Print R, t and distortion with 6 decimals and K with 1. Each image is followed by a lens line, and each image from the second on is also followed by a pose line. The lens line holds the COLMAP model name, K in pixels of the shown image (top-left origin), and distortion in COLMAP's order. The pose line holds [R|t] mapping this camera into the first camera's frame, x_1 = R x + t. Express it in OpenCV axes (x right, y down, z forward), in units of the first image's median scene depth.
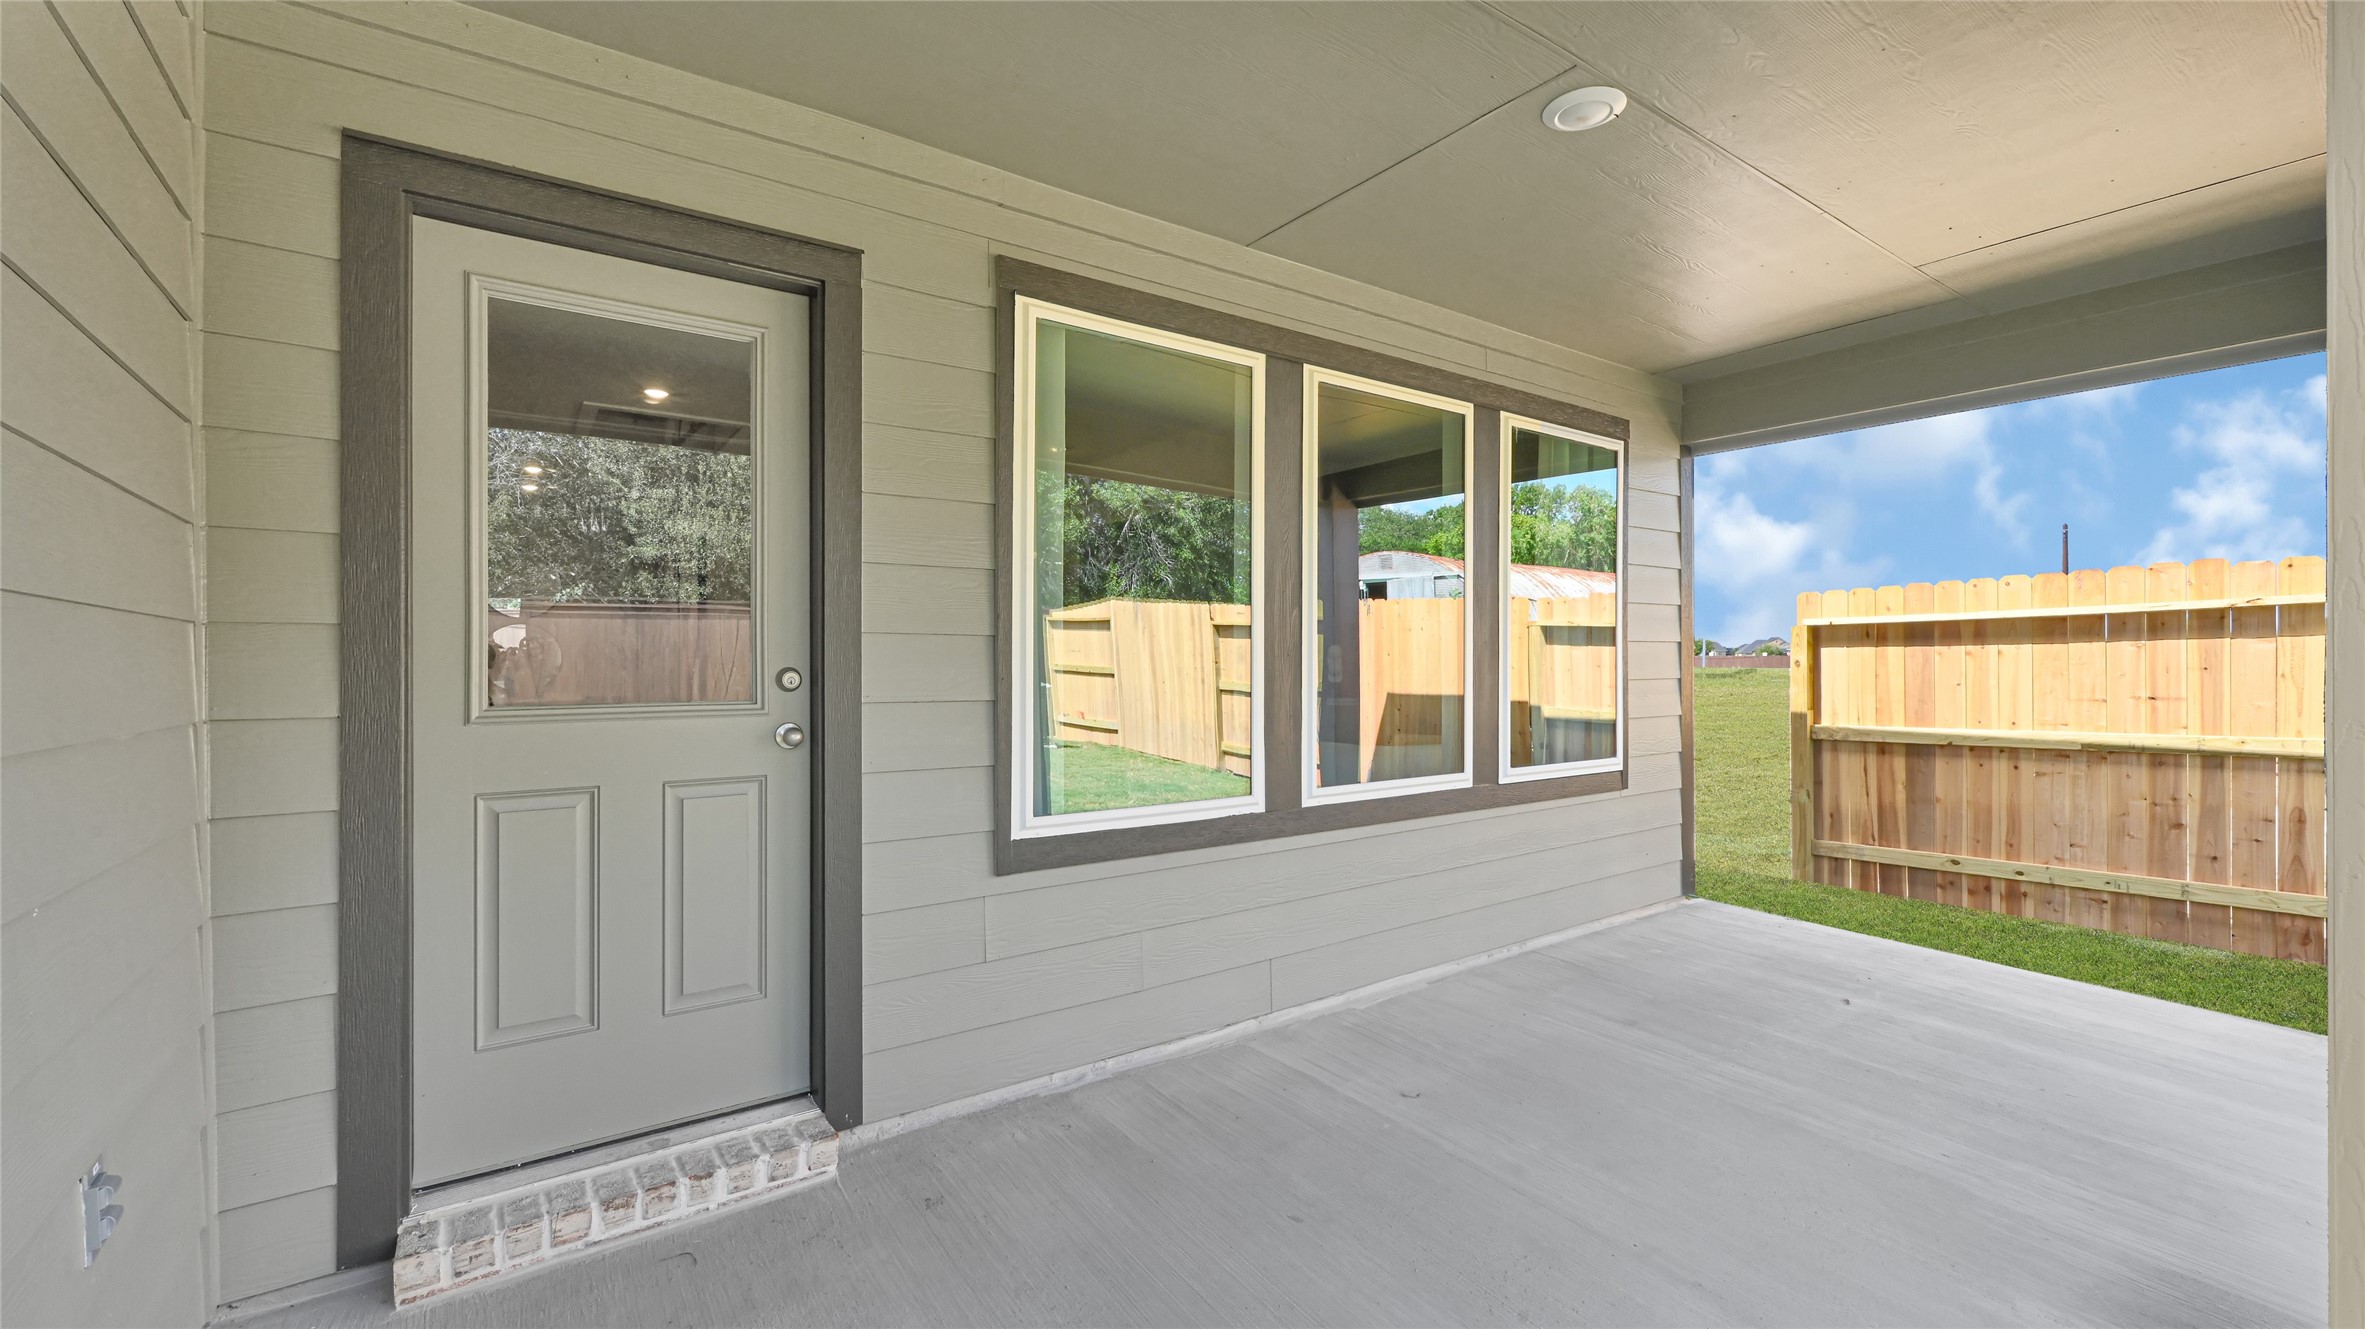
lens RADIAL K [[998.0, 0, 1160.4], [0, 998.0, 679.2], [0, 0, 1]] dist [-0.000957, -0.000431]
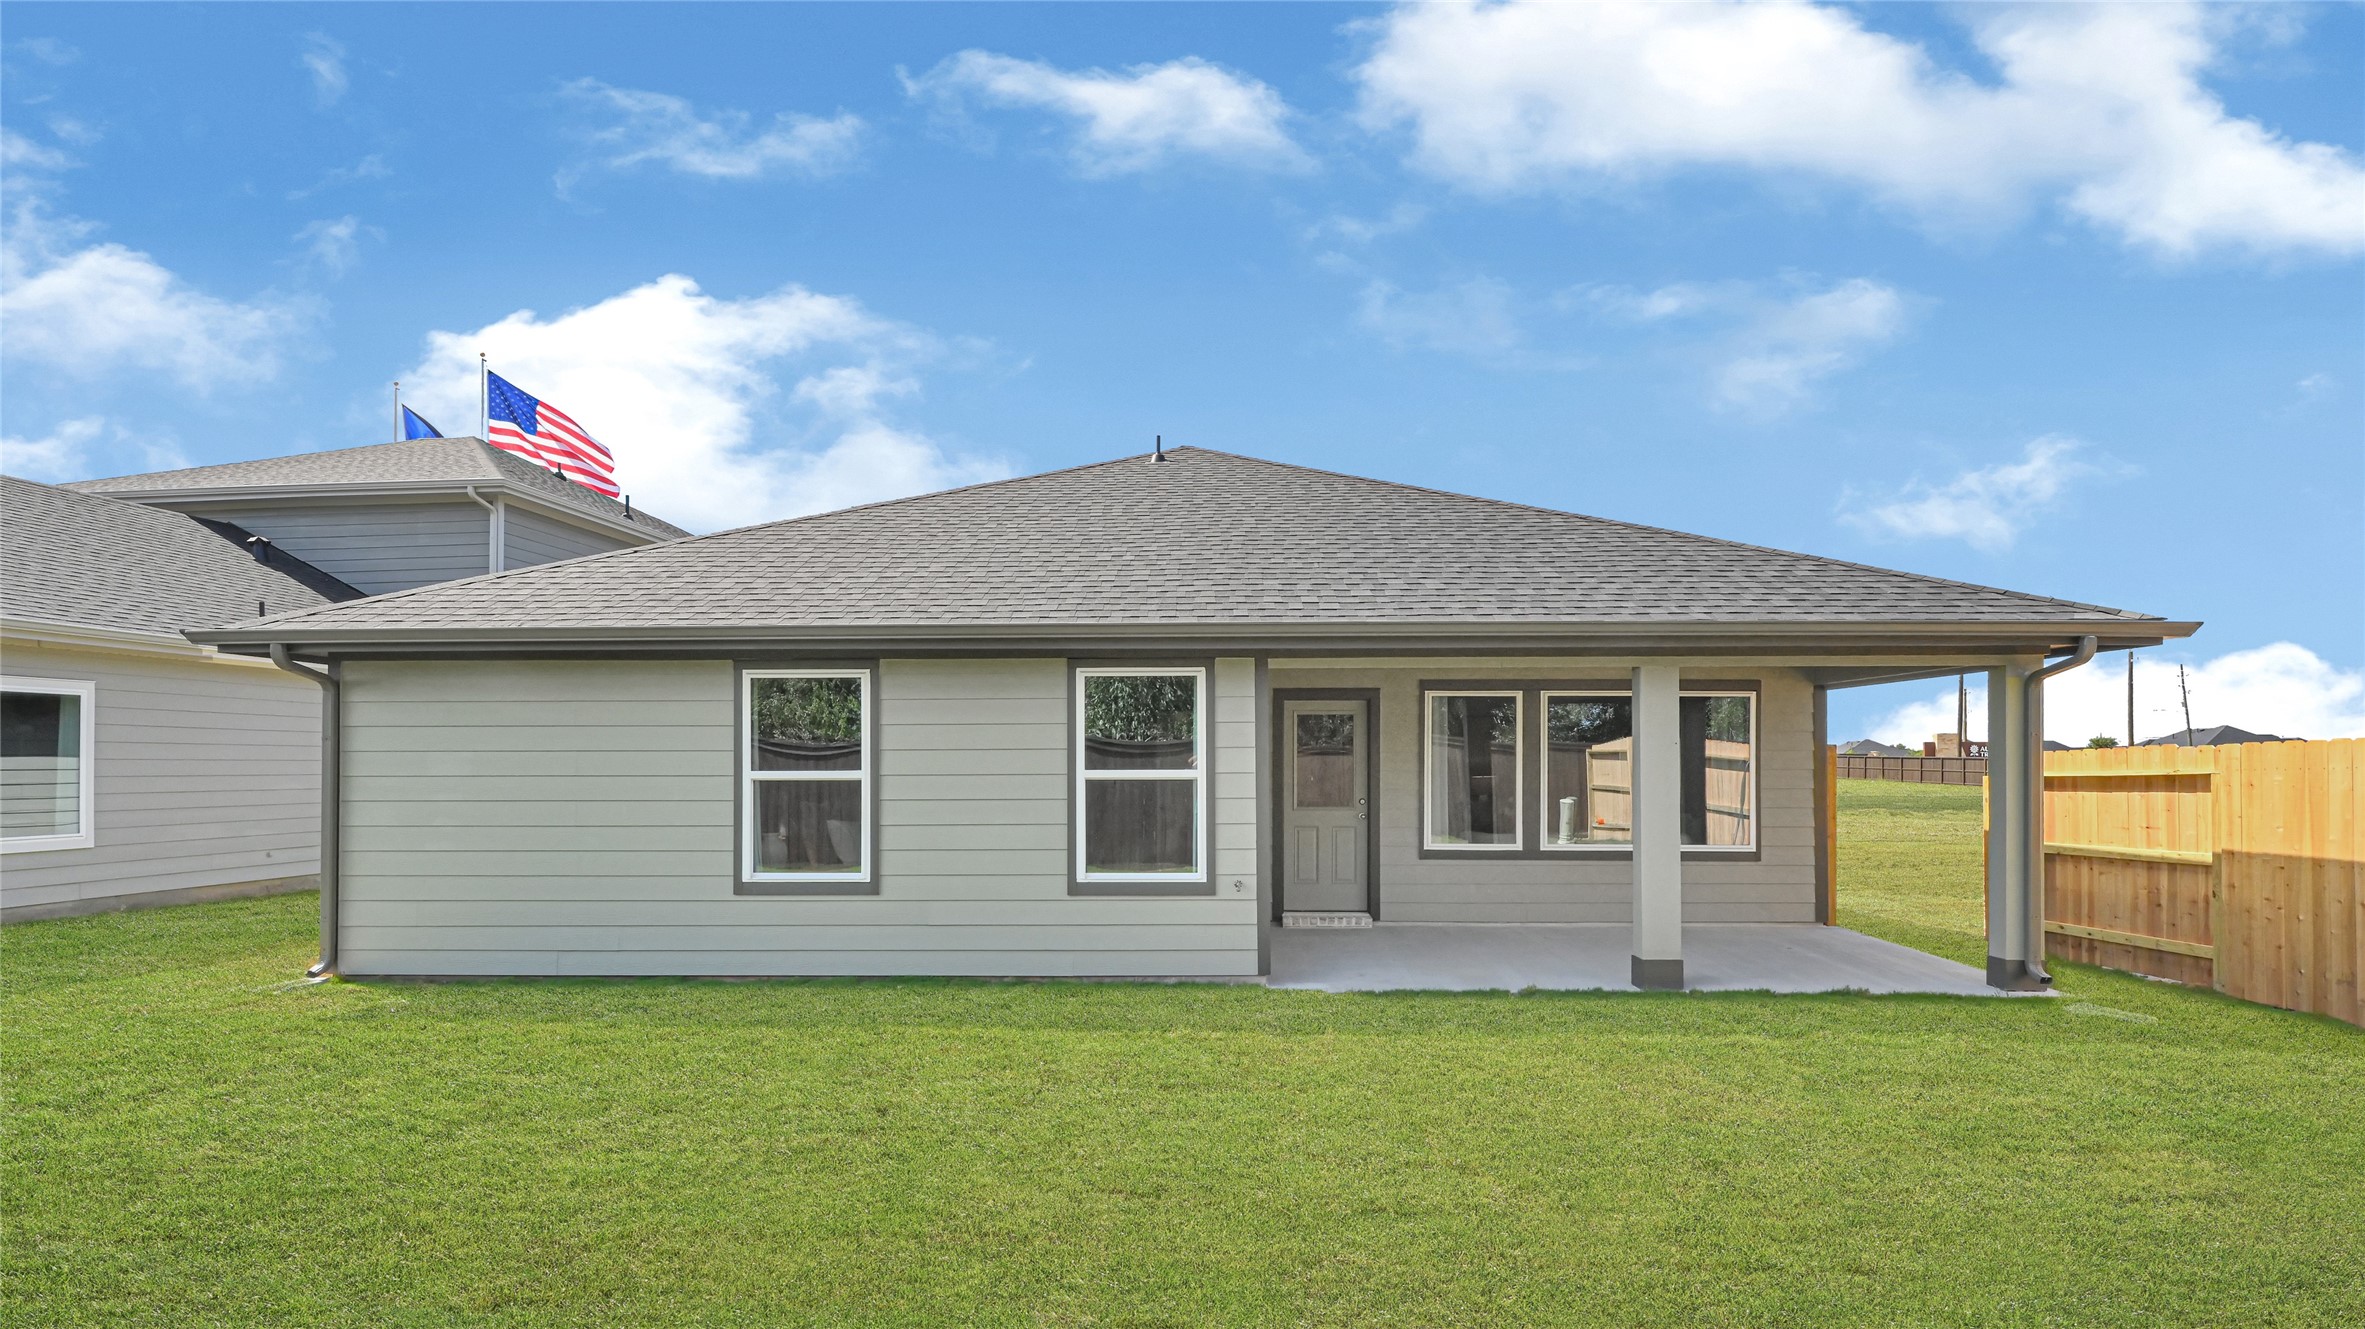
lens RADIAL K [[998.0, 0, 1160.4], [0, 998.0, 679.2], [0, 0, 1]] dist [-0.000957, -0.000431]
pose [[0.803792, -0.048779, -0.592907, 0.675938], [-0.014578, 0.994719, -0.101600, -0.034527], [0.594731, 0.090309, 0.798836, -1.332495]]
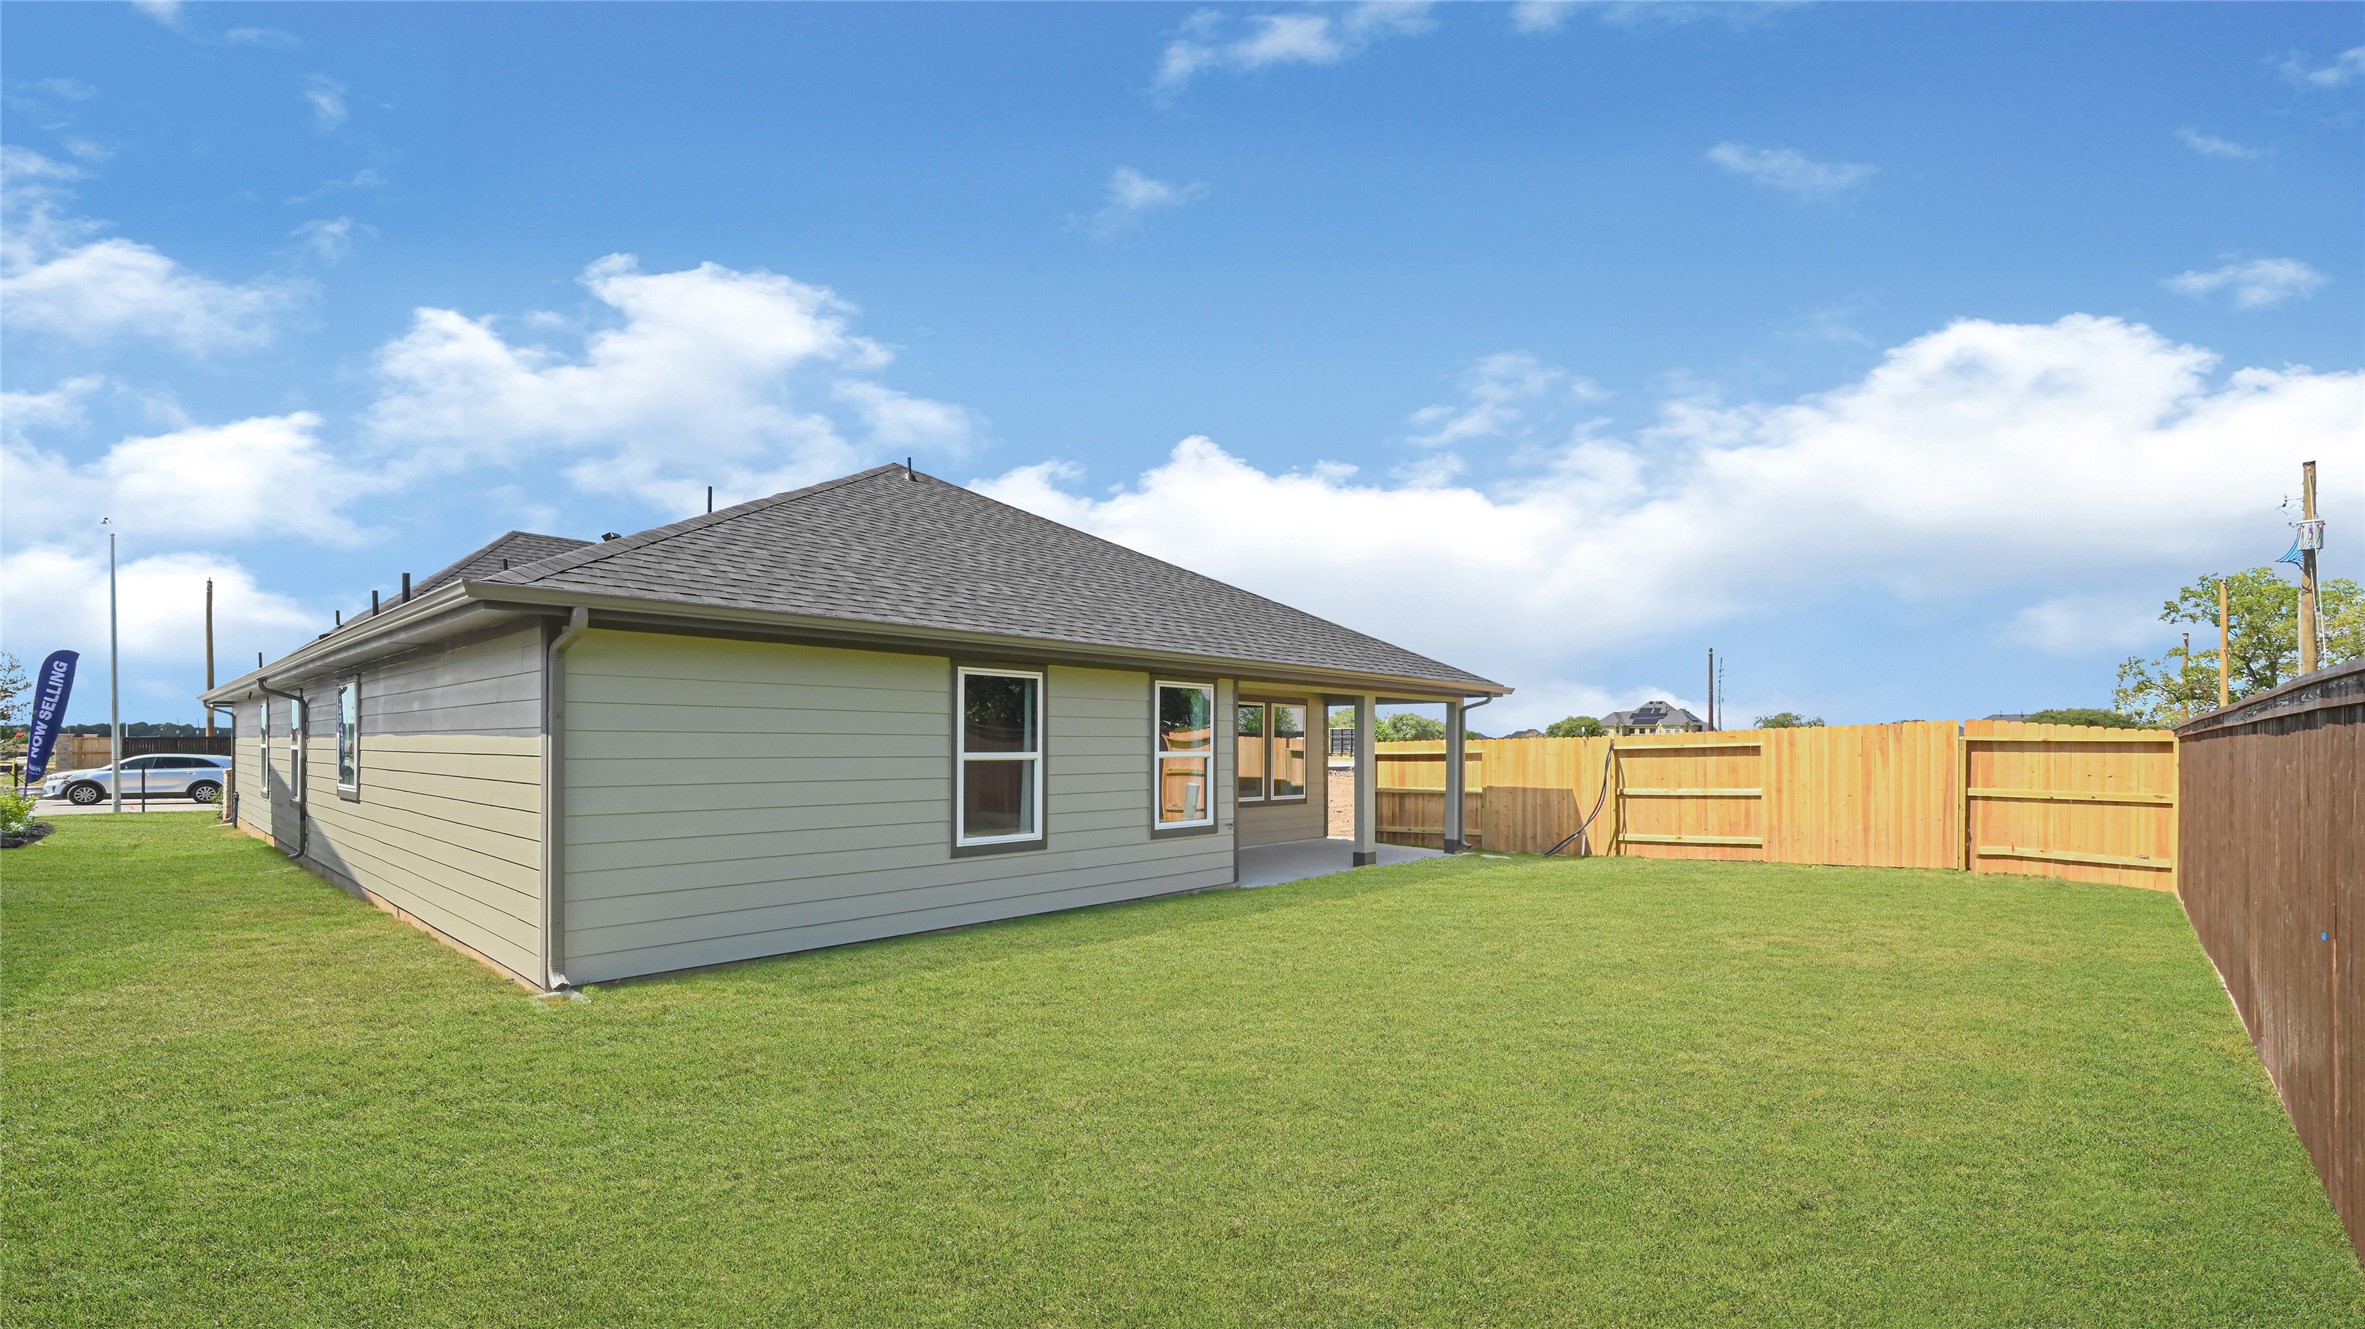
lens RADIAL K [[998.0, 0, 1160.4], [0, 998.0, 679.2], [0, 0, 1]] dist [-0.000957, -0.000431]
pose [[0.981487, 0.015349, 0.190912, -0.689883], [0.002168, 0.995830, -0.091206, -0.009162], [-0.191516, 0.089931, 0.977361, -2.284800]]
